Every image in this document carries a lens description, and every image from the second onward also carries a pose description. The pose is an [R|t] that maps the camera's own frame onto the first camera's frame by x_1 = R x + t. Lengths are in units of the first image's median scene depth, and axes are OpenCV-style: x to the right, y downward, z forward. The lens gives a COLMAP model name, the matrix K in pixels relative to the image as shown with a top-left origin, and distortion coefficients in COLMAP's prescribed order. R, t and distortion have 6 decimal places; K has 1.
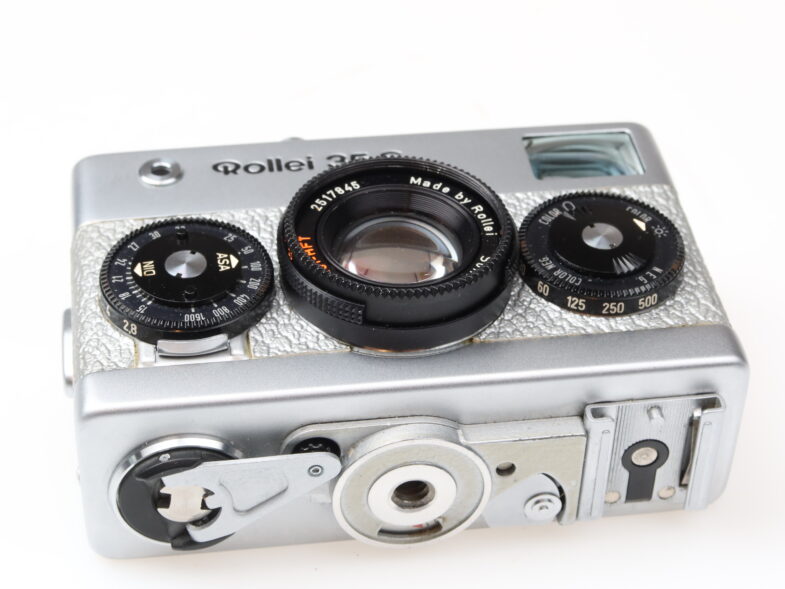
lens RADIAL K [[2009.0, 0, 392.5], [0, 2009.0, 294.5], [0, 0, 1]] dist [-0.205618, -0.569206]
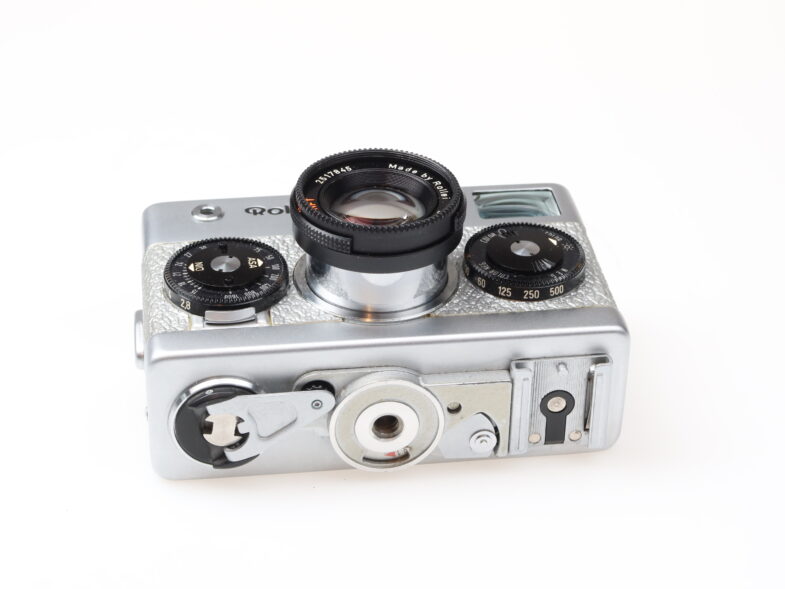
lens RADIAL K [[2009.0, 0, 392.5], [0, 2009.0, 294.5], [0, 0, 1]] dist [-0.205618, -0.569206]
pose [[0.999882, -0.002614, -0.015137, 0.034658], [0.000571, 0.991052, -0.133477, 0.192780], [0.015350, 0.133453, 0.990936, -0.384119]]
